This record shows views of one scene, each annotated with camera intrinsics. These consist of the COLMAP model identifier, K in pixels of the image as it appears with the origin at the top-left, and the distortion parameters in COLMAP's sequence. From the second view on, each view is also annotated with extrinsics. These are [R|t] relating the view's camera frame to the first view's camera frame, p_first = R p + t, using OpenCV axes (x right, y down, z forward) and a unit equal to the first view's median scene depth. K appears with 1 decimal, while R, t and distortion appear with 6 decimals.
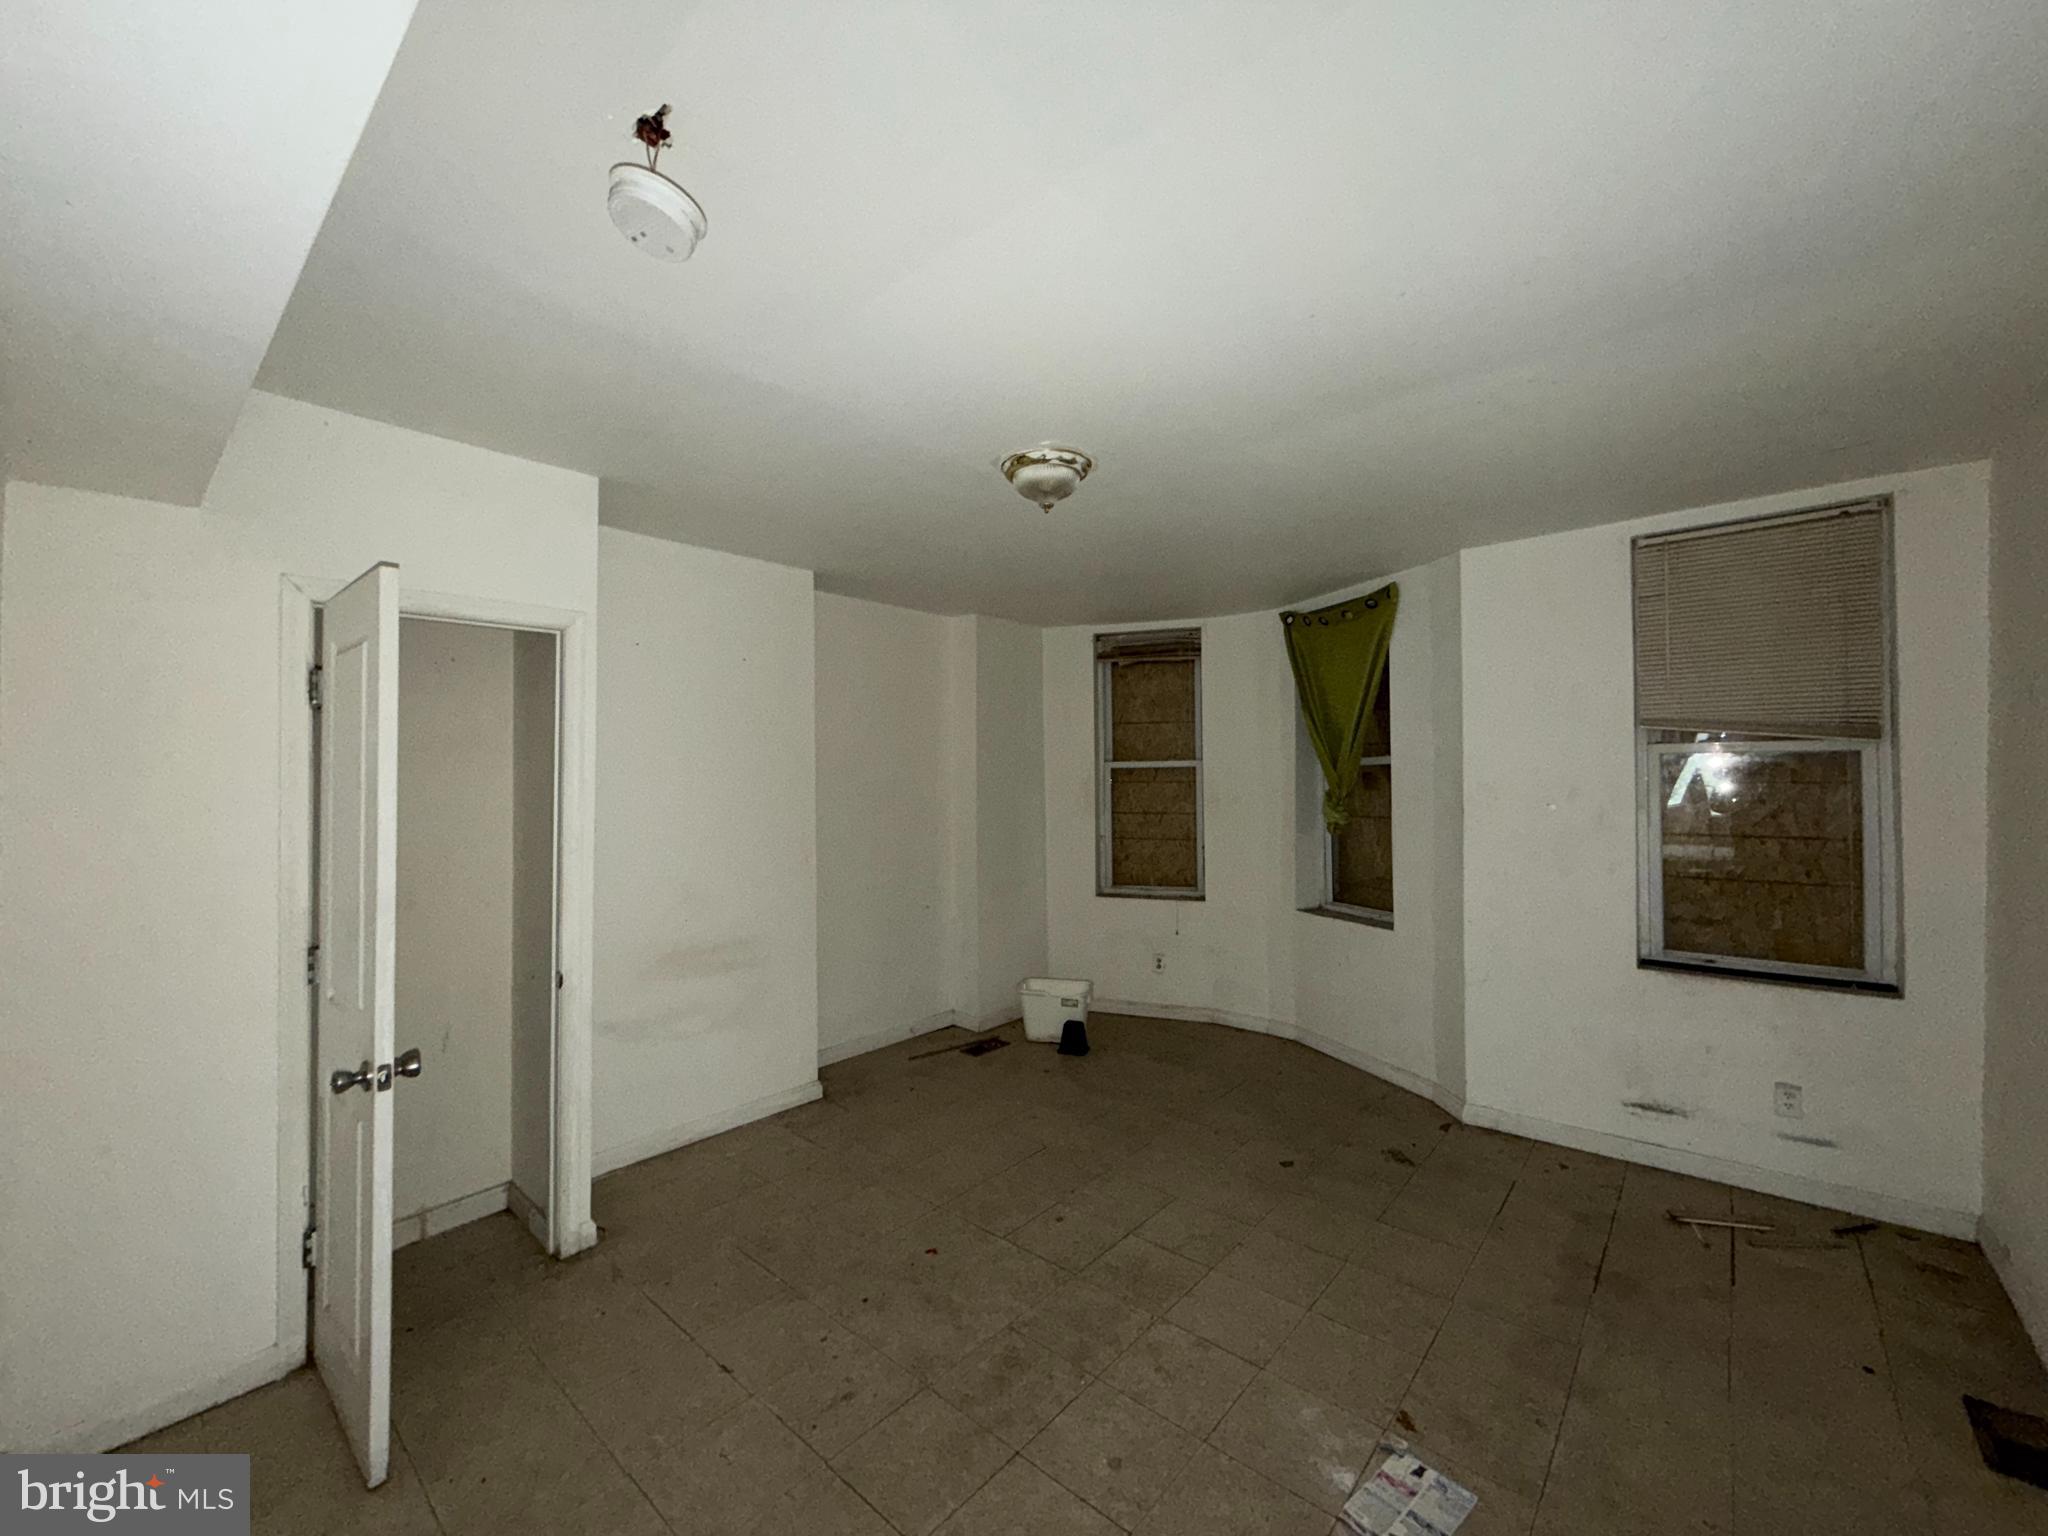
lens RADIAL K [[807.2, 0, 1022.6], [0, 807.2, 770.1], [0, 0, 1]] dist [-0.001259, 0.000511]
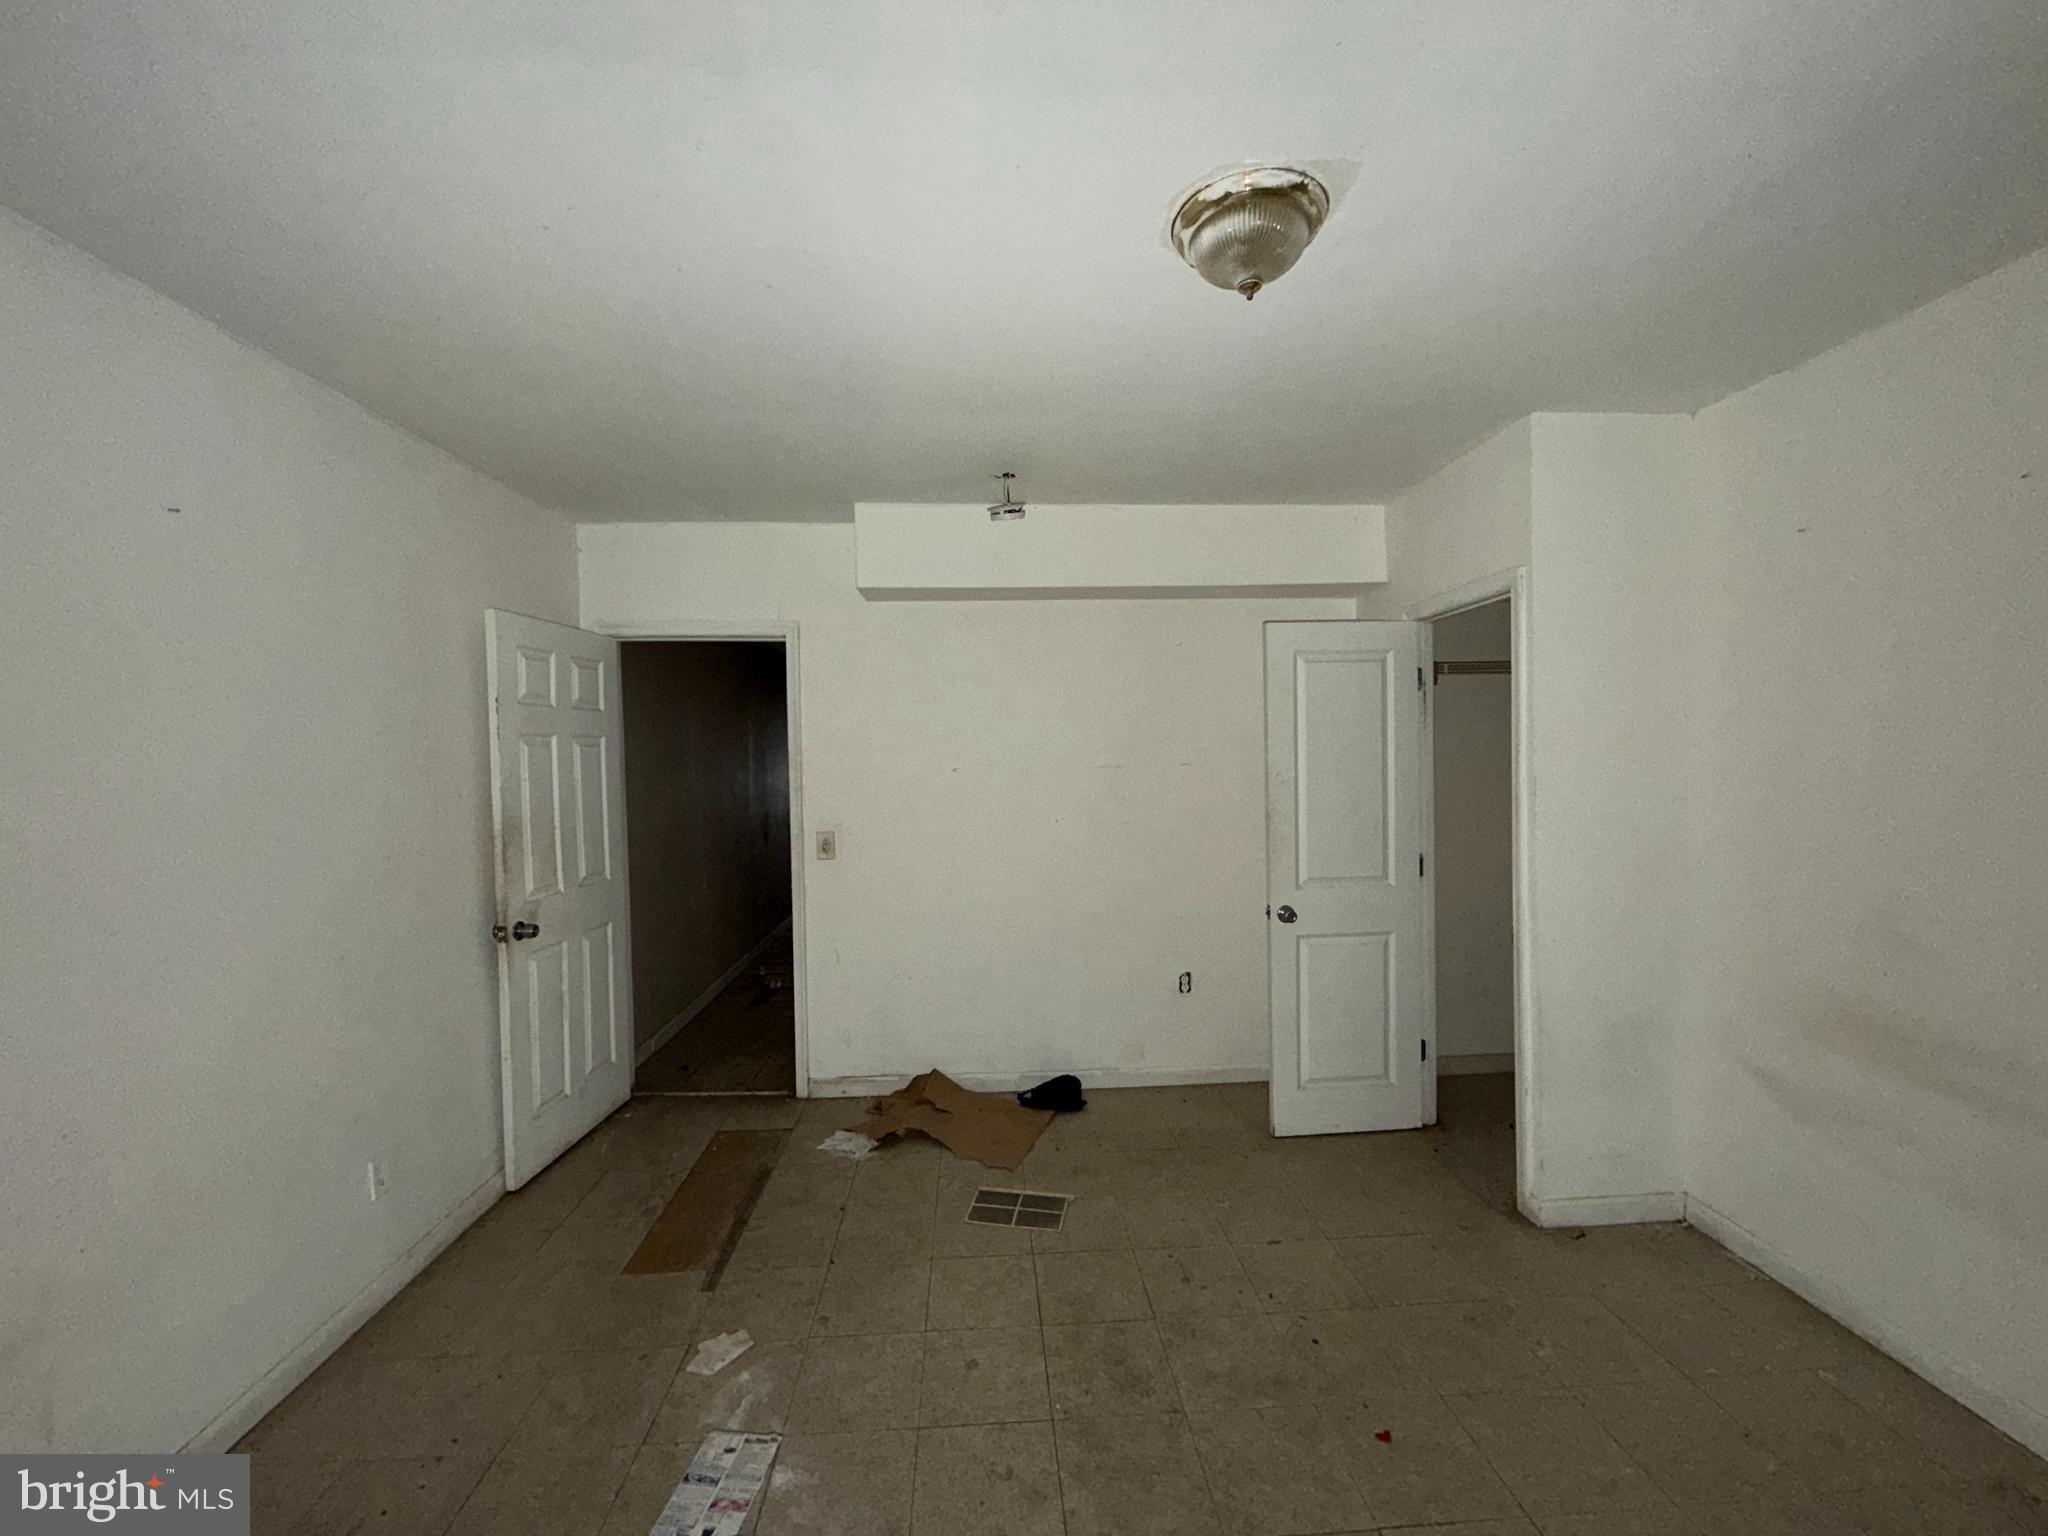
lens RADIAL K [[807.2, 0, 1025.7], [0, 807.2, 765.8], [0, 0, 1]] dist [-0.001259, 0.000511]
pose [[-0.708518, 0.044539, -0.704286, 0.774566], [0.034851, 0.998997, 0.028117, -0.002956], [0.704832, -0.004624, -0.709359, 1.757995]]
